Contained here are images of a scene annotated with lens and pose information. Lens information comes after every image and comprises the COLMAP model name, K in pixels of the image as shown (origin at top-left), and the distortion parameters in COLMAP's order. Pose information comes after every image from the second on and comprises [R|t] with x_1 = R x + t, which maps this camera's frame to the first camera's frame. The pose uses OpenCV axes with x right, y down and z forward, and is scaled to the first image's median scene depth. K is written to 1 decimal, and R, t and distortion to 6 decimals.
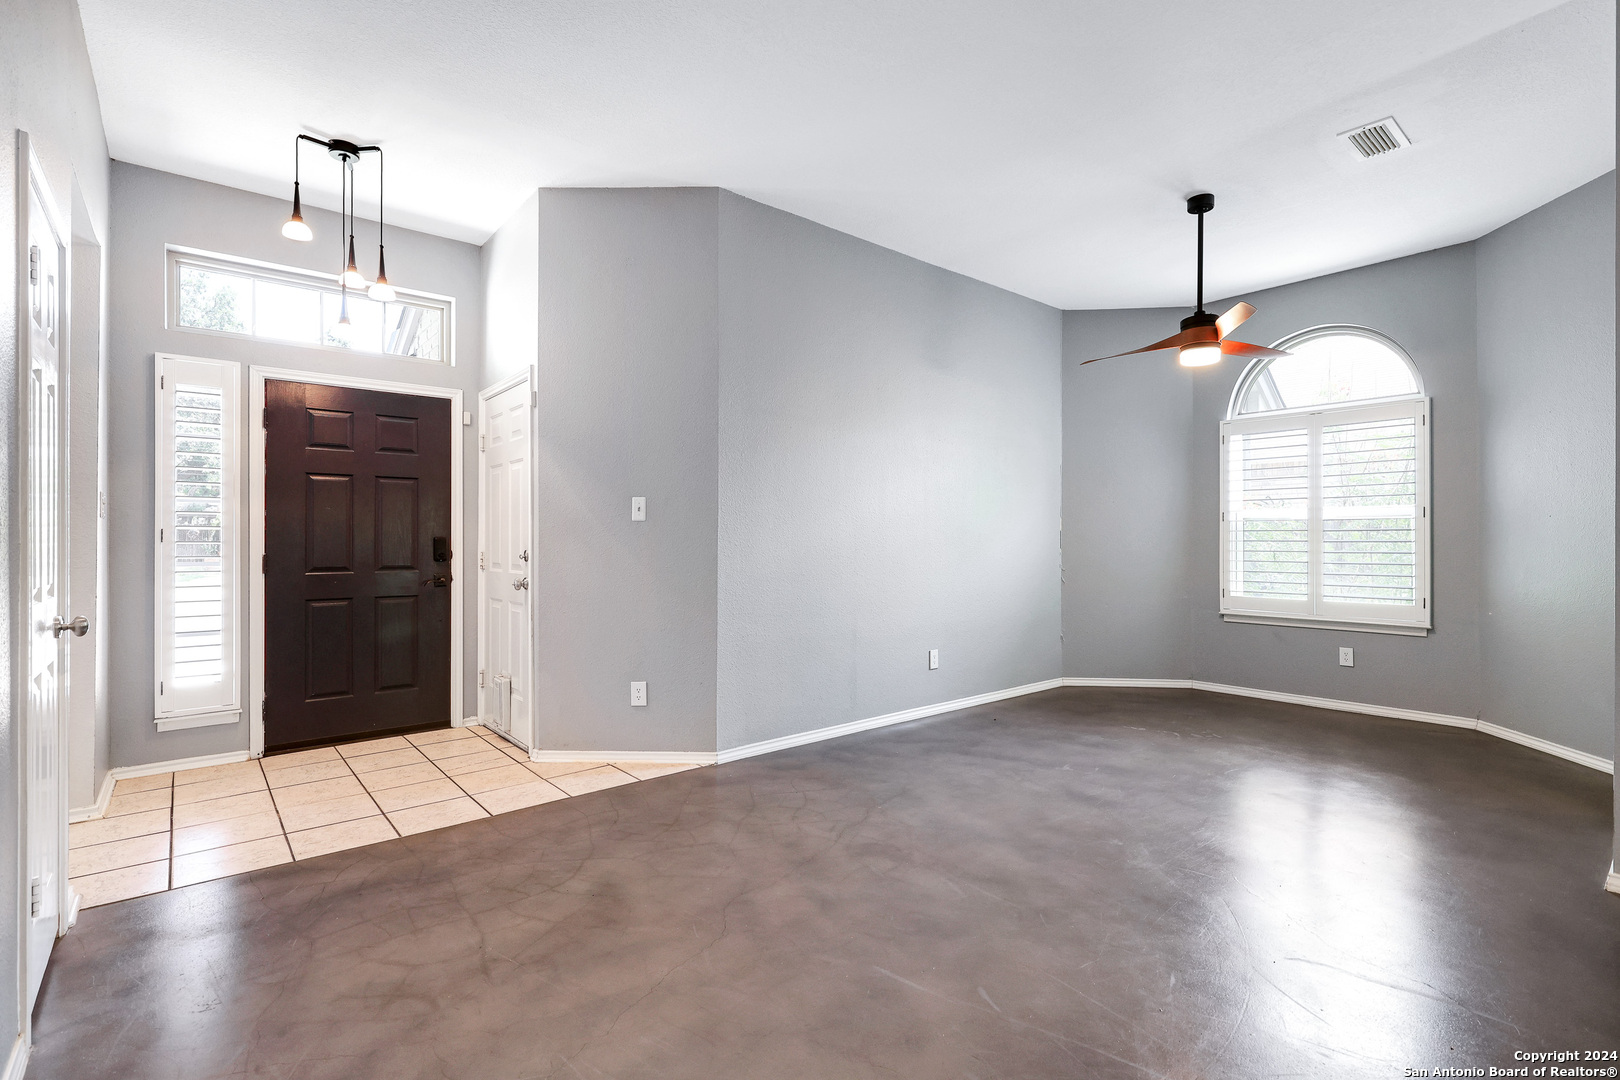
lens RADIAL K [[738.7, 0, 838.6], [0, 738.7, 538.4], [0, 0, 1]] dist [-0.002378, 0.003504]
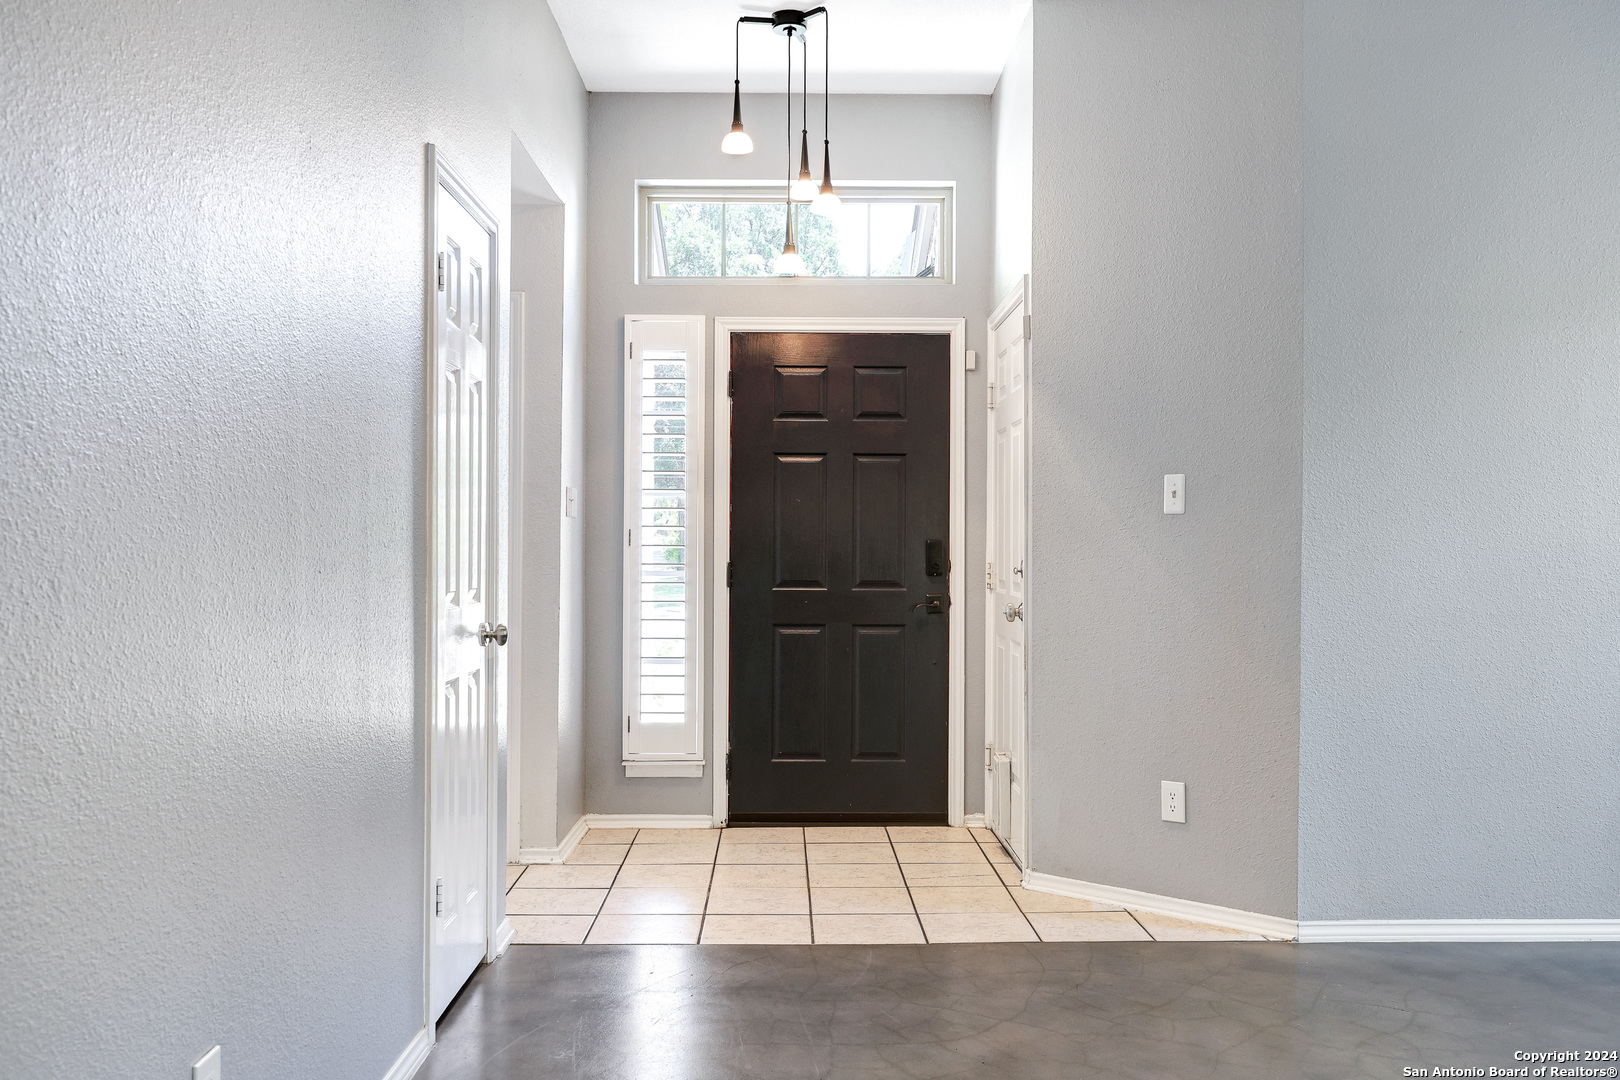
lens RADIAL K [[1429.0, 0, 838.2], [0, 1429.0, 532.0], [0, 0, 1]] dist [0.010764, 0.010639]
pose [[0.772482, -0.001293, -0.635036, 0.260529], [-0.003120, 0.999978, -0.005832, -0.001311], [0.635029, 0.006486, 0.772461, -0.074411]]
